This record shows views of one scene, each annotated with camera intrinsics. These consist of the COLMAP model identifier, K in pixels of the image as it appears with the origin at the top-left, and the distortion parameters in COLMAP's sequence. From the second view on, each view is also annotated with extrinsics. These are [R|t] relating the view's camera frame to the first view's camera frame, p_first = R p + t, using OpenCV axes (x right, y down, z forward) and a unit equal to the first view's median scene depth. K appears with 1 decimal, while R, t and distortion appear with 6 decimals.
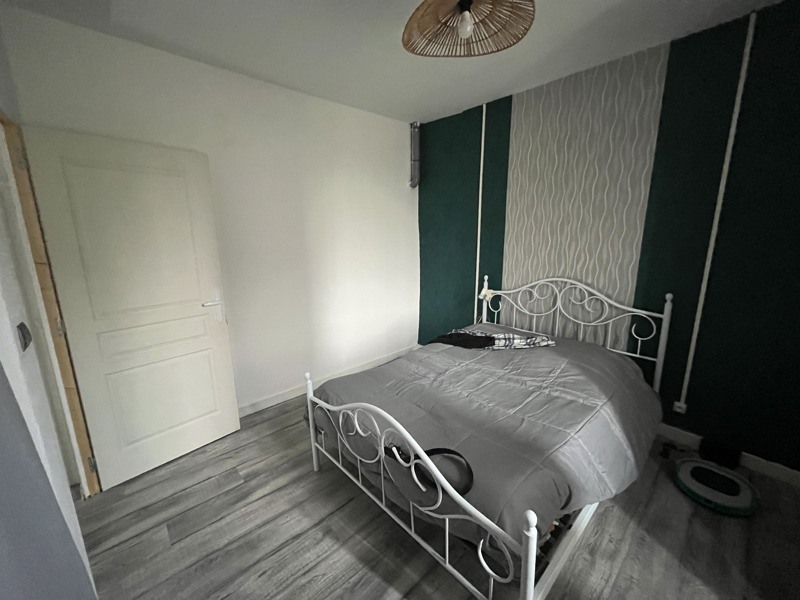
lens RADIAL K [[322.4, 0, 397.2], [0, 322.4, 297.2], [0, 0, 1]] dist [0.002349, 0.000151]
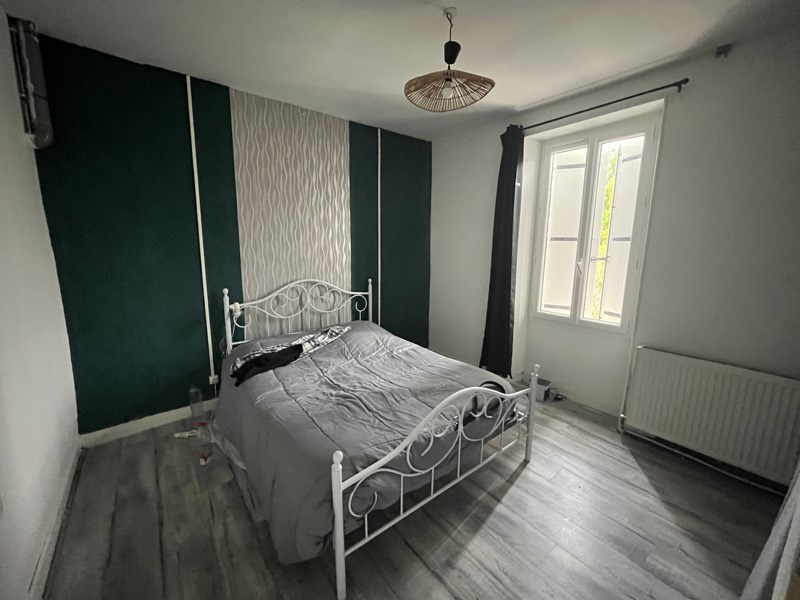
lens RADIAL K [[322.4, 0, 395.2], [0, 322.4, 300.6], [0, 0, 1]] dist [0.002349, 0.000151]
pose [[0.087848, -0.156967, 0.983689, -0.761532], [0.191328, 0.971779, 0.137980, -0.103248], [-0.977587, 0.176086, 0.115402, 0.703221]]
